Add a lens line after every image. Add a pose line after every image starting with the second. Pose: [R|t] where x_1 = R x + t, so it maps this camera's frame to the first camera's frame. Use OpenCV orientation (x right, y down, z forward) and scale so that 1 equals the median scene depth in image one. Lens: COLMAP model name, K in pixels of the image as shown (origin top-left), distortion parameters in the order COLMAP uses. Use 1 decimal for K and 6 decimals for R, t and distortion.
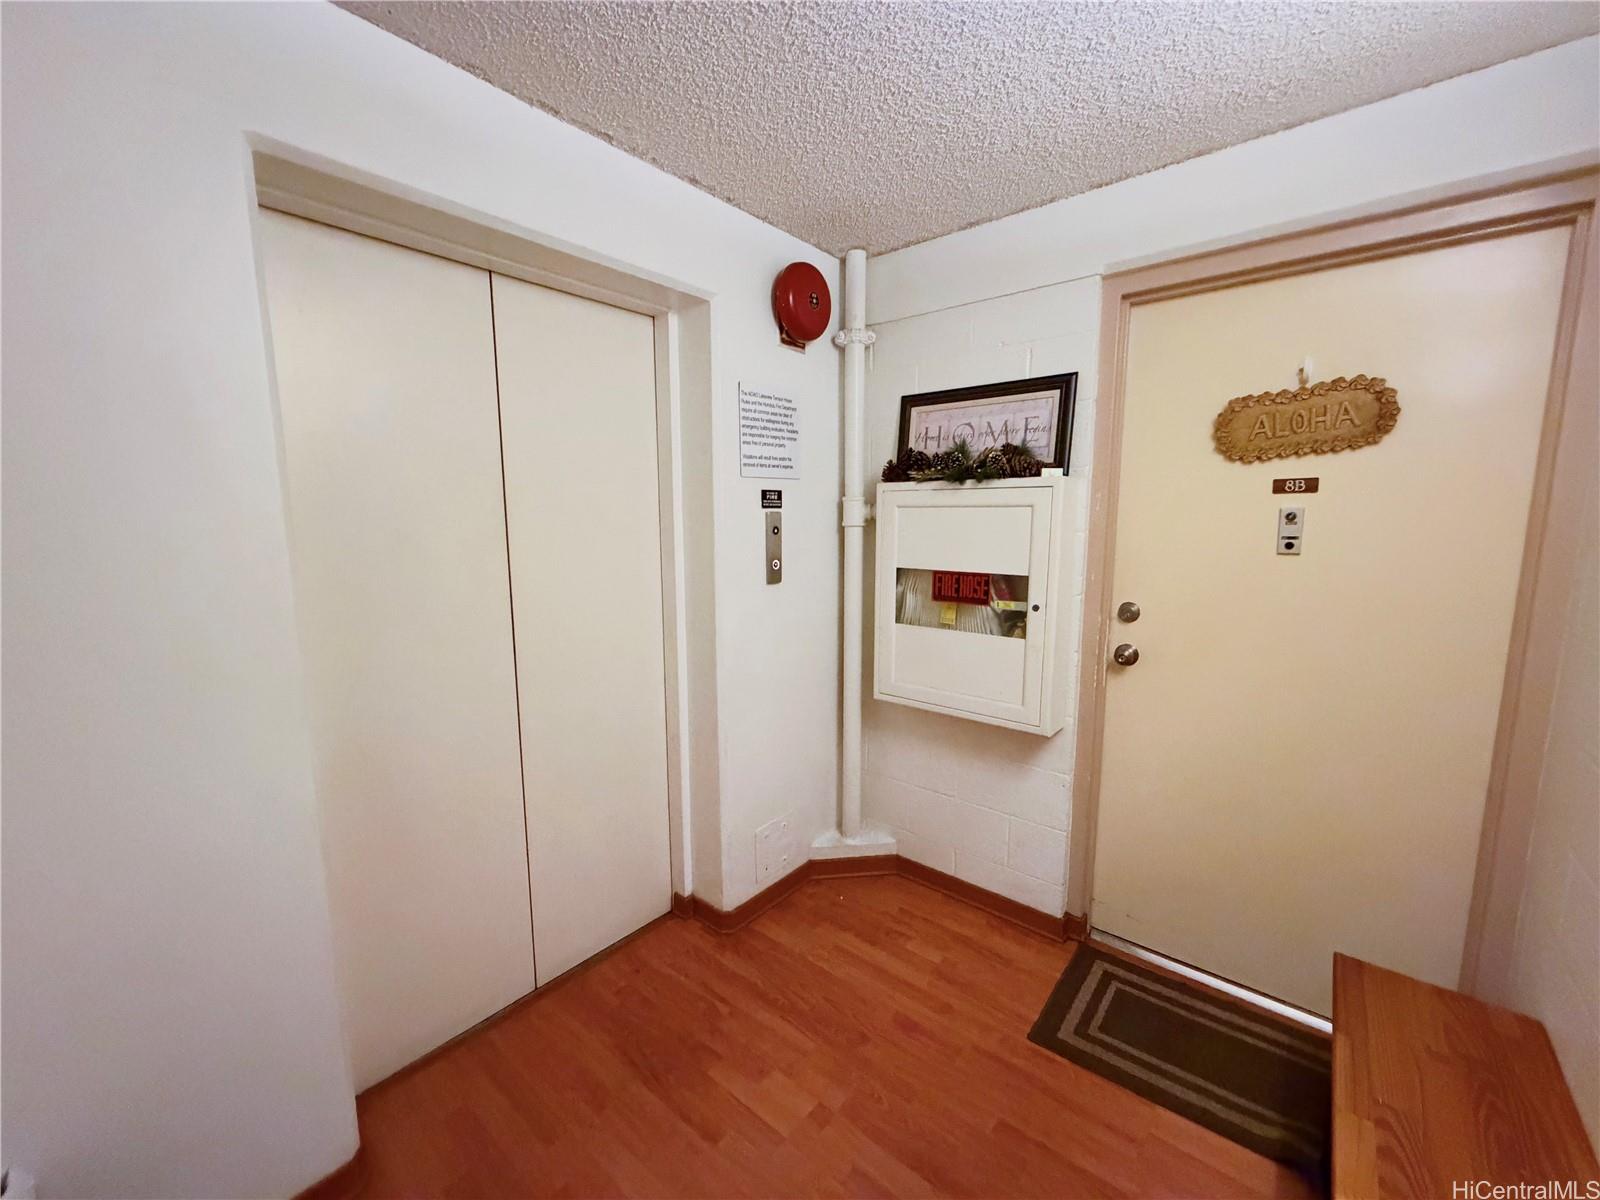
lens RADIAL K [[633.8, 0, 796.0], [0, 633.8, 599.9], [0, 0, 1]] dist [-0.001991, -0.000343]
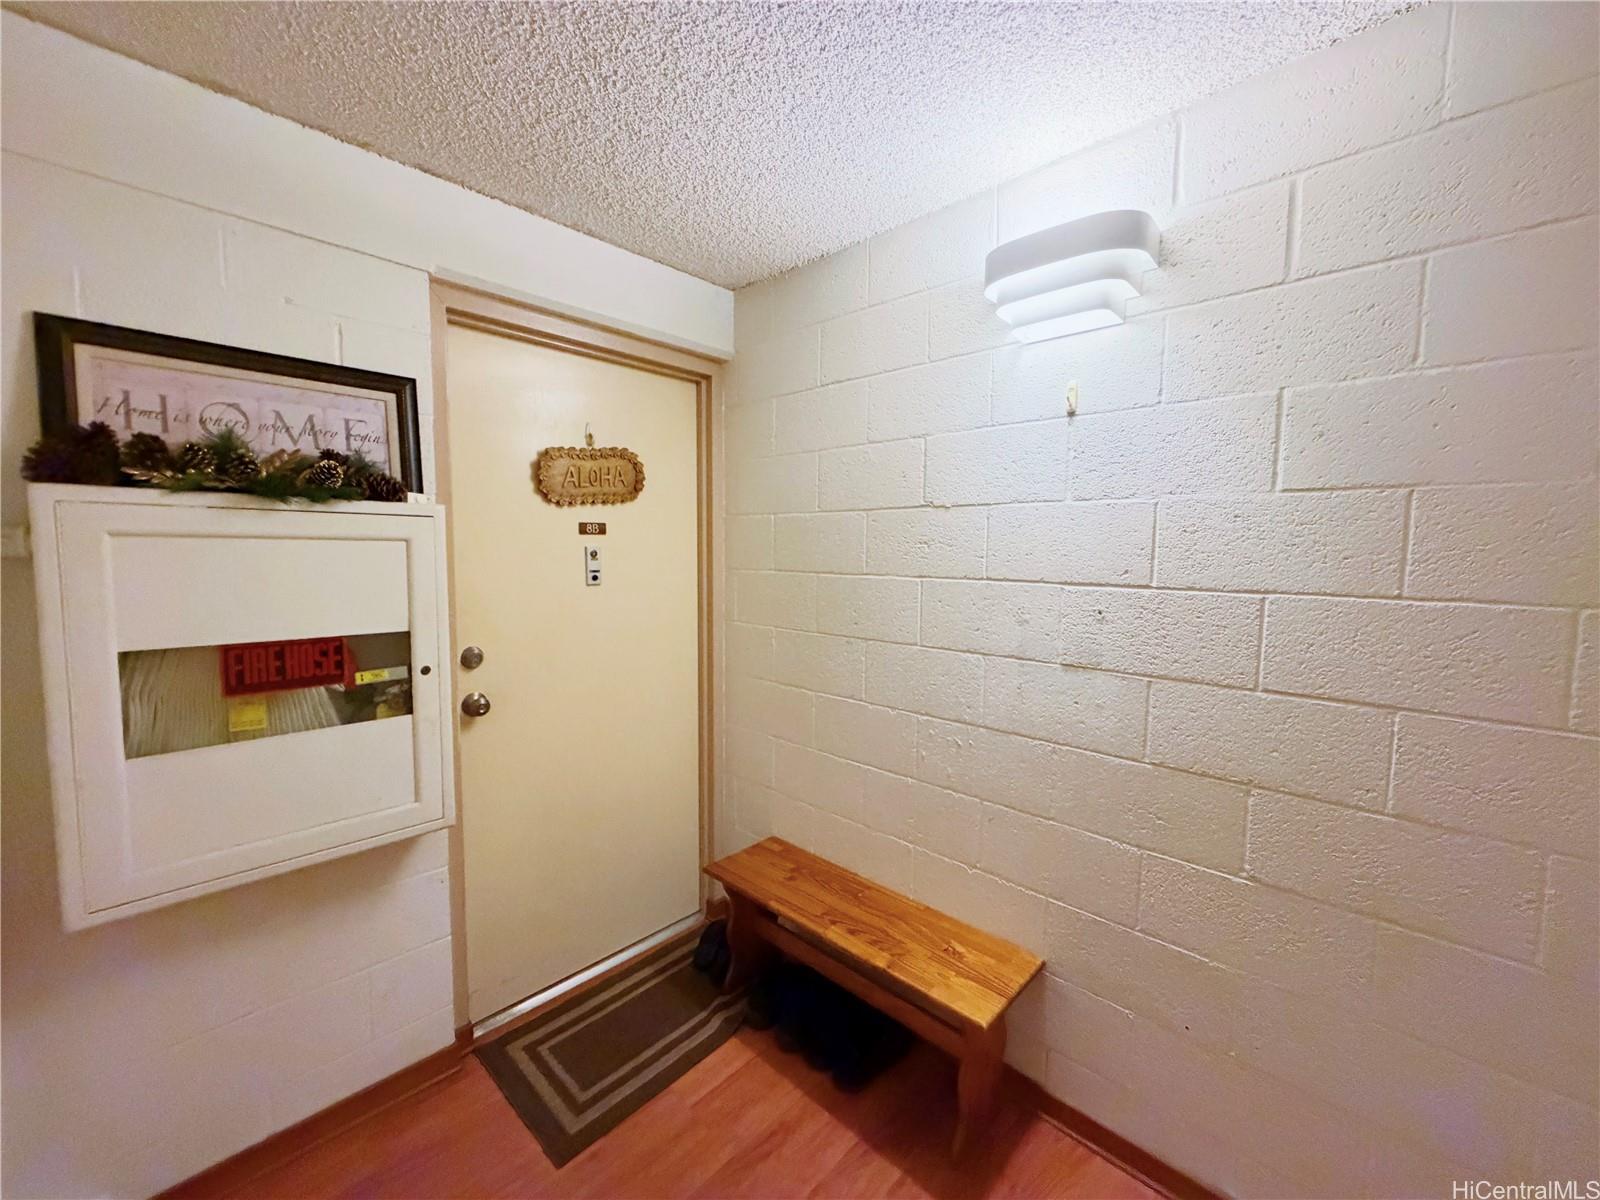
lens RADIAL K [[633.8, 0, 796.2], [0, 633.8, 600.2], [0, 0, 1]] dist [-0.001991, -0.000343]
pose [[0.063683, -0.072855, 0.995307, -0.372499], [0.127525, 0.989750, 0.064288, -0.066627], [-0.989789, 0.122832, 0.072321, 0.497512]]
